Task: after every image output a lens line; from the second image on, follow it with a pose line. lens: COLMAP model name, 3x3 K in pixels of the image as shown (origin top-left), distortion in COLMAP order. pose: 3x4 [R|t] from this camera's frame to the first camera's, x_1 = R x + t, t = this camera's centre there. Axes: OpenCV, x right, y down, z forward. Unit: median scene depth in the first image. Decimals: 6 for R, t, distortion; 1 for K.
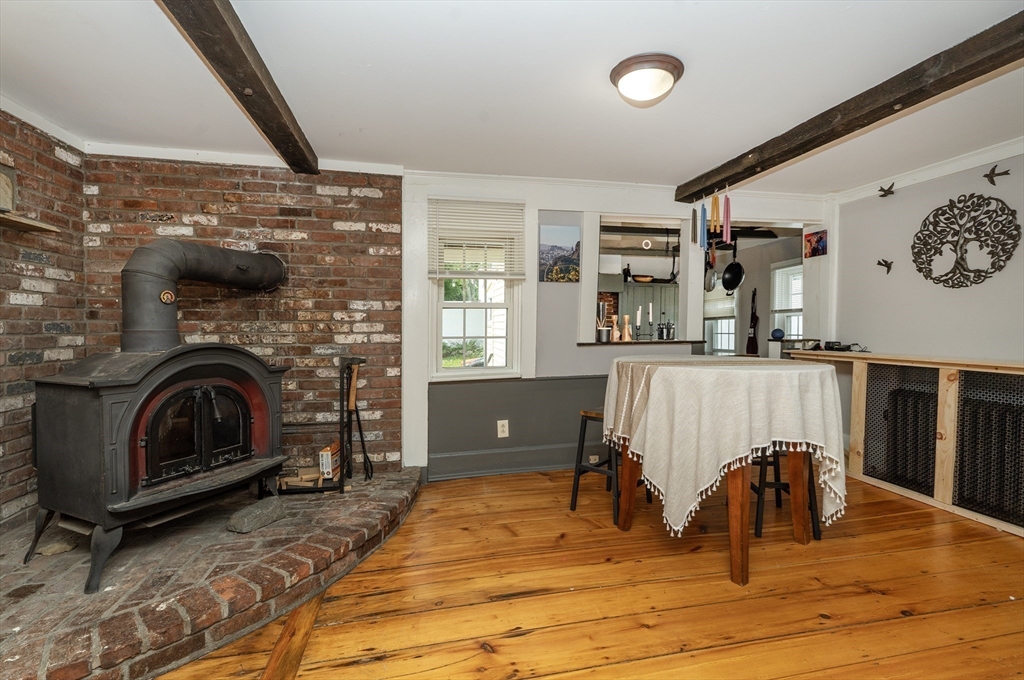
lens RADIAL K [[455.8, 0, 512.0], [0, 455.8, 340.0], [0, 0, 1]] dist [-0.003919, -0.000378]
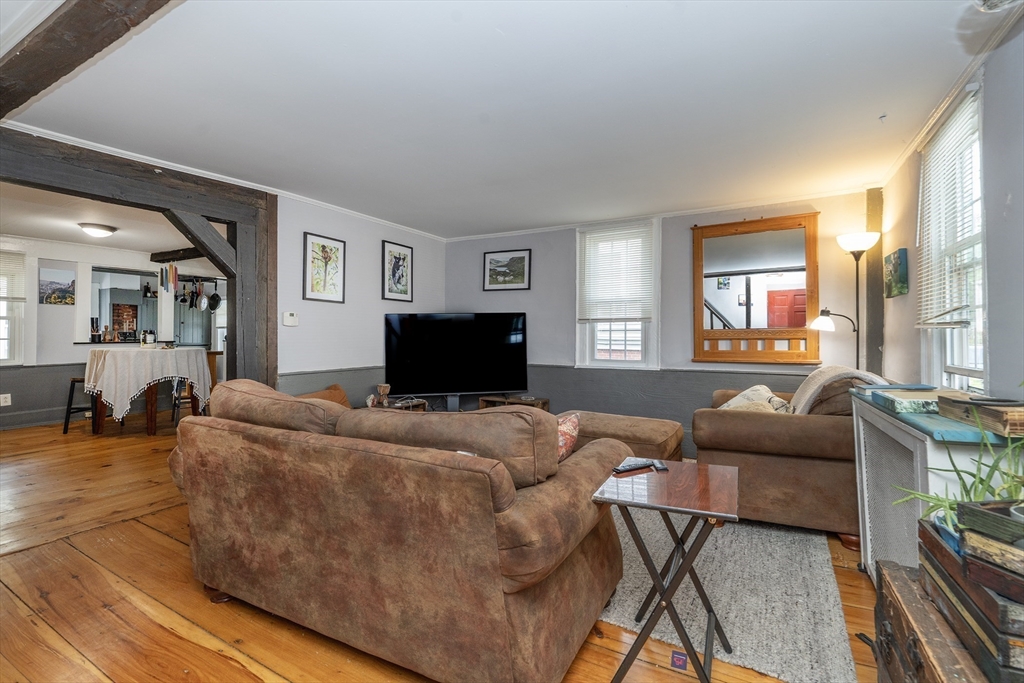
lens RADIAL K [[455.8, 0, 512.0], [0, 455.8, 341.5], [0, 0, 1]] dist [-0.003919, -0.000378]
pose [[0.662778, -0.004199, 0.748804, -0.035578], [0.014947, 0.999859, -0.007623, 0.044704], [-0.748667, 0.016245, 0.662748, -1.423644]]
